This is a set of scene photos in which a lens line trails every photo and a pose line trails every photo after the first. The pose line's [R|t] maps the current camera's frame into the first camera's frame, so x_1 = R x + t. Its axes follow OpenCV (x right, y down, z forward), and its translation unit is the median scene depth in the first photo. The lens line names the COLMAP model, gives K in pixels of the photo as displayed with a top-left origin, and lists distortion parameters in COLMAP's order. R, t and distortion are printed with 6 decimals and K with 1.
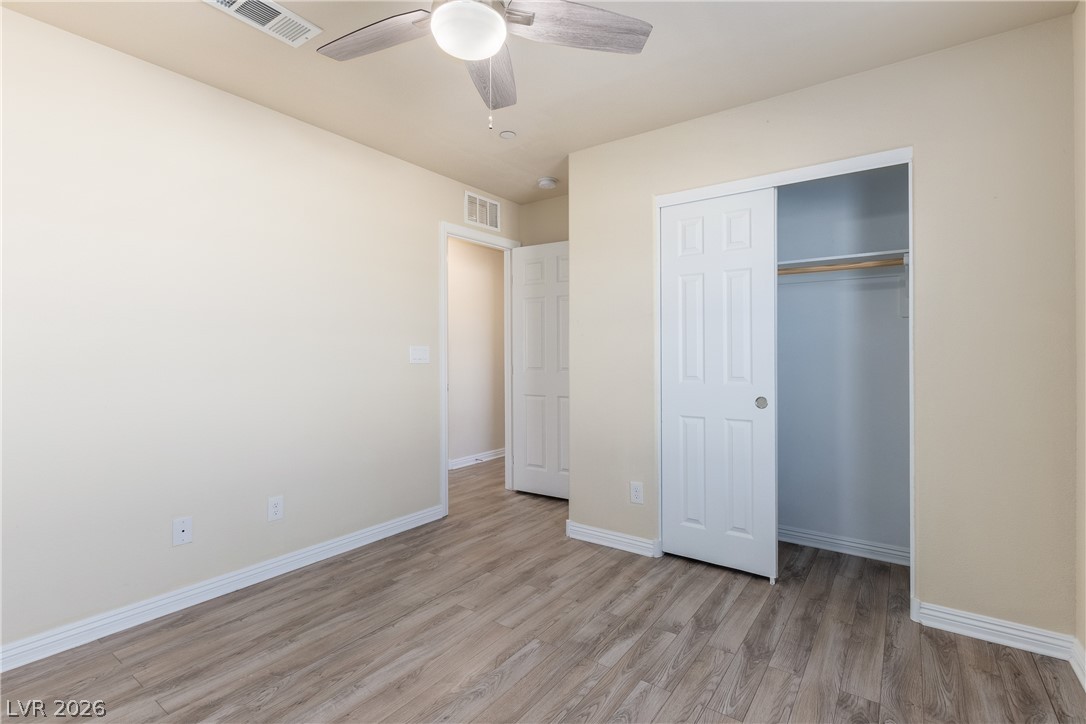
lens RADIAL K [[496.4, 0, 541.7], [0, 496.4, 357.8], [0, 0, 1]] dist [0.002048, -0.003196]
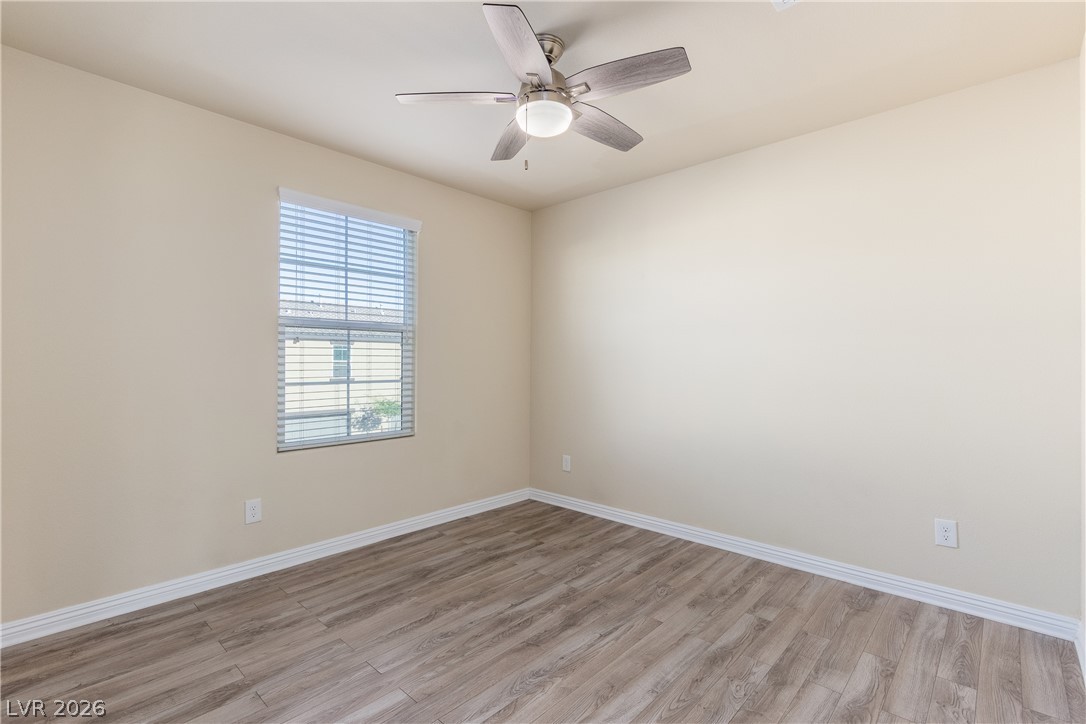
lens RADIAL K [[496.4, 0, 543.9], [0, 496.4, 361.5], [0, 0, 1]] dist [0.002048, -0.003196]
pose [[-0.992982, -0.001268, 0.118261, -0.262823], [-0.001210, 0.999999, 0.000565, -0.009403], [-0.118261, 0.000418, -0.992982, 1.999177]]
